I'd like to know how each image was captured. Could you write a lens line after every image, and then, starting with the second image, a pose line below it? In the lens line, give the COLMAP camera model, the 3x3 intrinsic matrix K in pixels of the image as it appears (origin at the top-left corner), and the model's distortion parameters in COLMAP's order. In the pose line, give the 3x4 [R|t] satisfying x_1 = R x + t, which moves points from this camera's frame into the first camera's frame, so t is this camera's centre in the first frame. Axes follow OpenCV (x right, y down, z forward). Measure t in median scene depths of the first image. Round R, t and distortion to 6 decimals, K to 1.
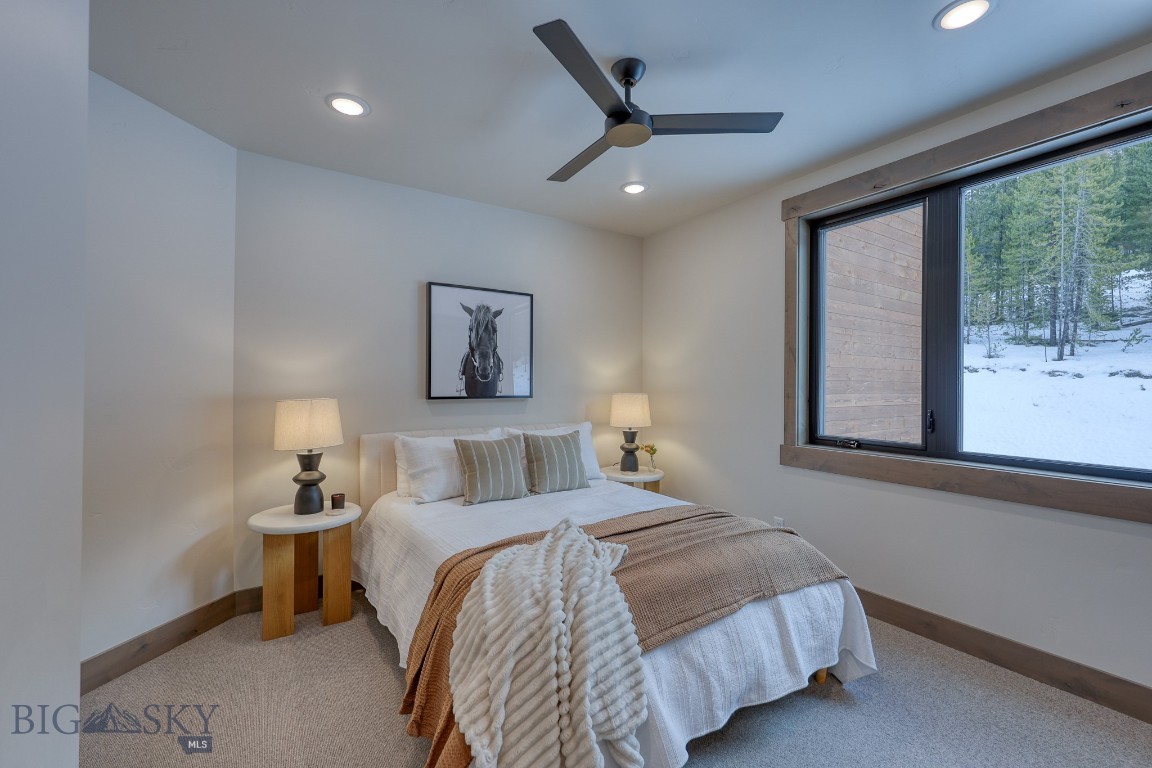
lens RADIAL K [[463.8, 0, 556.5], [0, 463.8, 388.1], [0, 0, 1]] dist [-0.010374, 0.000455]
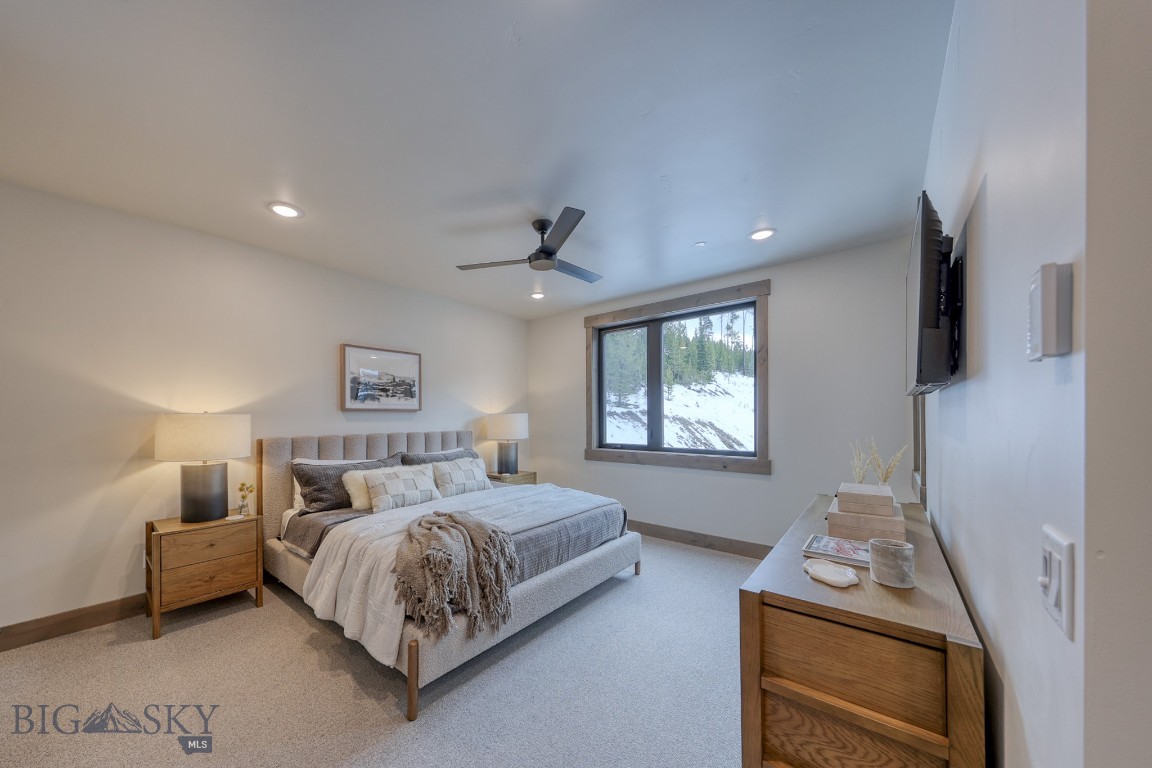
lens RADIAL K [[403.6, 0, 512.8], [0, 403.6, 418.8], [0, 0, 1]] dist [-0.000122, -0.000007]
pose [[0.963180, -0.010667, 0.268645, -0.225770], [0.013448, 0.999873, -0.008515, 0.011520], [-0.268520, 0.011814, 0.963202, -0.478009]]
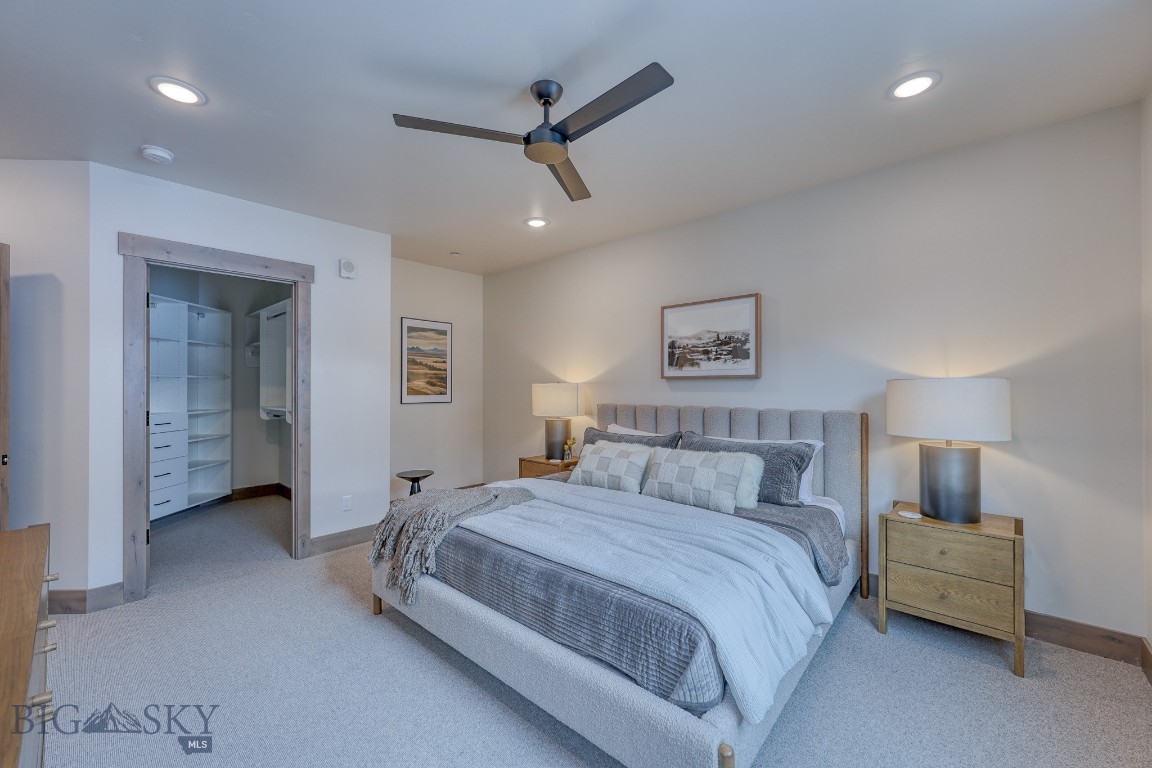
lens RADIAL K [[446.1, 0, 575.0], [0, 446.1, 389.9], [0, 0, 1]] dist [0.001726, 0.000207]
pose [[0.302595, -0.001610, -0.953118, 1.417024], [-0.011529, 0.999919, -0.005349, 0.006164], [0.953050, 0.012608, 0.302552, 0.752905]]
